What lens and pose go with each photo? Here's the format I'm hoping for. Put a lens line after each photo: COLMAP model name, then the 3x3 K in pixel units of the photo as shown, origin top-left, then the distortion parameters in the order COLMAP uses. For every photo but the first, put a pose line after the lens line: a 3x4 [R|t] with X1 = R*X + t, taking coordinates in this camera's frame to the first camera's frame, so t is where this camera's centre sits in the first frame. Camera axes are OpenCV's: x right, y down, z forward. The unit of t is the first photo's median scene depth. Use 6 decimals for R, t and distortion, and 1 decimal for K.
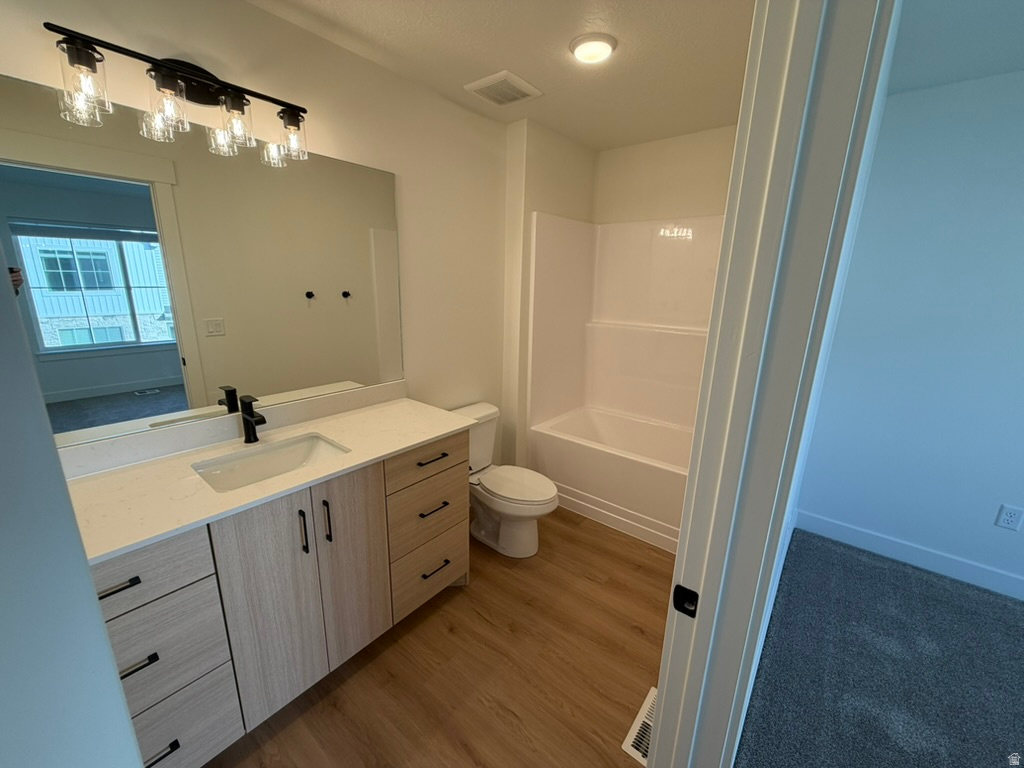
lens RADIAL K [[412.8, 0, 510.2], [0, 412.8, 382.9], [0, 0, 1]] dist [-0.000702, -0.000117]
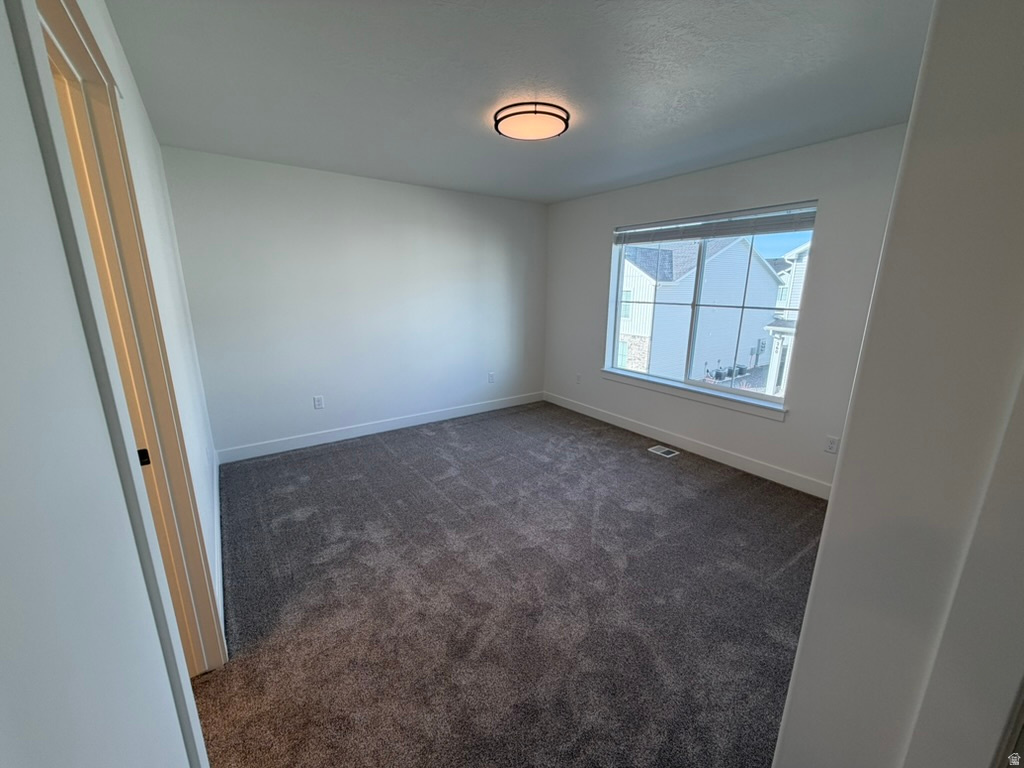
lens RADIAL K [[412.8, 0, 515.8], [0, 412.8, 389.4], [0, 0, 1]] dist [-0.000702, -0.000117]
pose [[0.270017, -0.250575, 0.929679, -0.331844], [0.226224, 0.955025, 0.191702, 0.118243], [-0.935903, 0.158552, 0.314559, -0.508692]]
